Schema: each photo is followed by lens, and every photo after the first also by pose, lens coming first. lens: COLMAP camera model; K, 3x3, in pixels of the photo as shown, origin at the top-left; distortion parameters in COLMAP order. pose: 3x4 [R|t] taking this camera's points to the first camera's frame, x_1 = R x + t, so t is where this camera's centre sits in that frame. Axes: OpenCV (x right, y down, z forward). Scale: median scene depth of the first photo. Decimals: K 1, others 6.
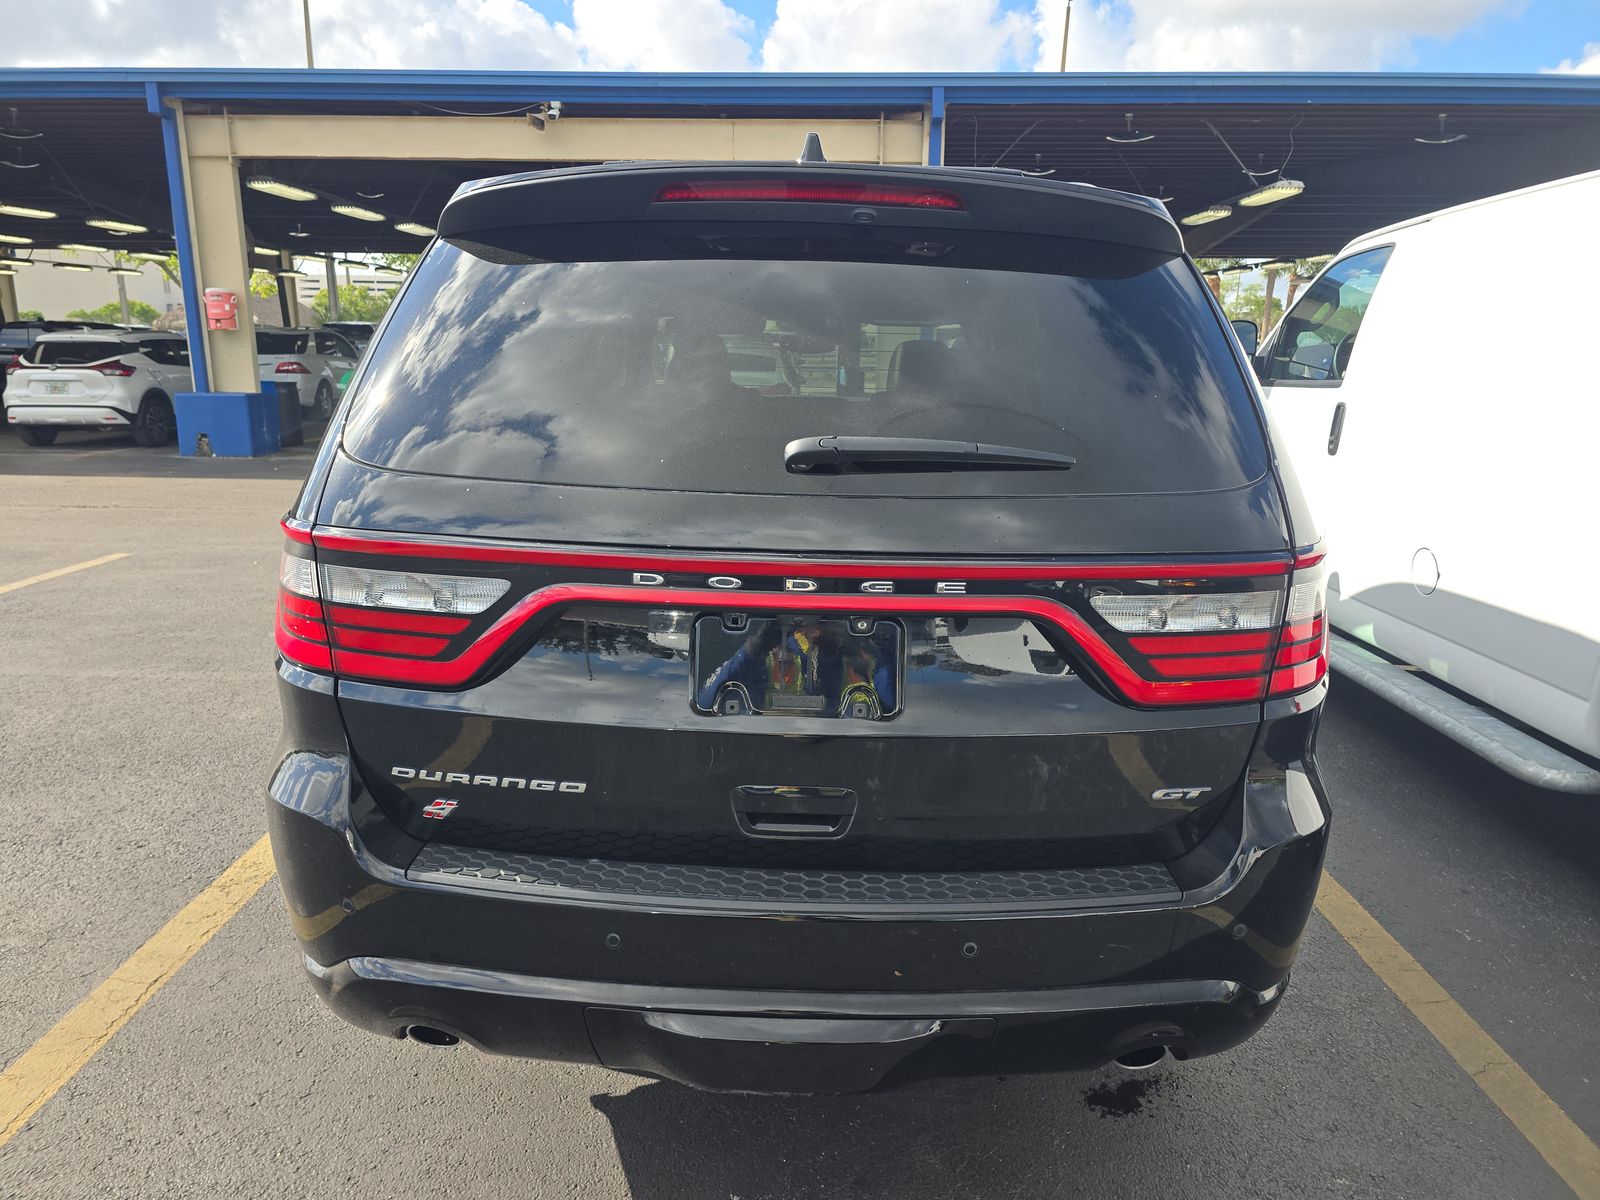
lens RADIAL K [[1097.2, 0, 802.9], [0, 1097.2, 599.1], [0, 0, 1]] dist [0.039766, -0.042838]
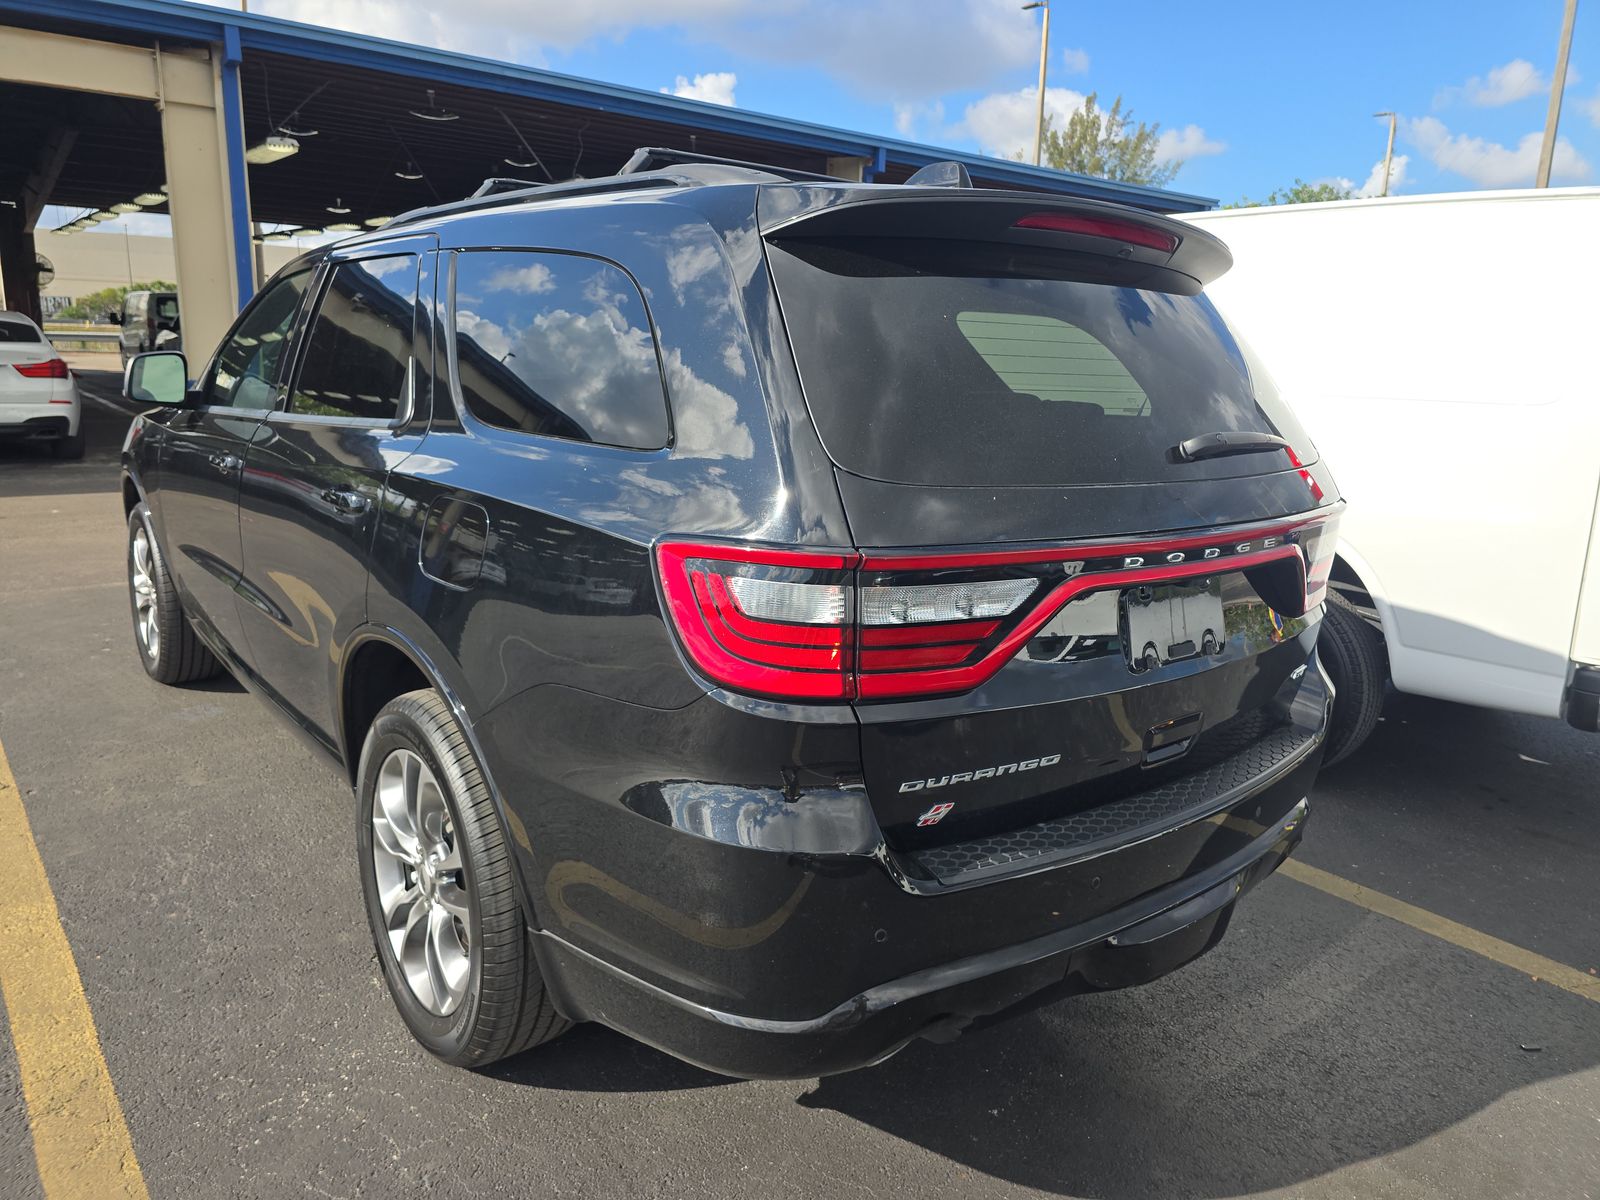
lens RADIAL K [[1097.2, 0, 803.7], [0, 1097.2, 599.1], [0, 0, 1]] dist [0.039766, -0.042838]
pose [[0.765557, -0.127231, 0.630662, -1.039362], [0.114785, 0.991534, 0.060697, -0.081887], [-0.633045, 0.025923, 0.773680, 0.290062]]
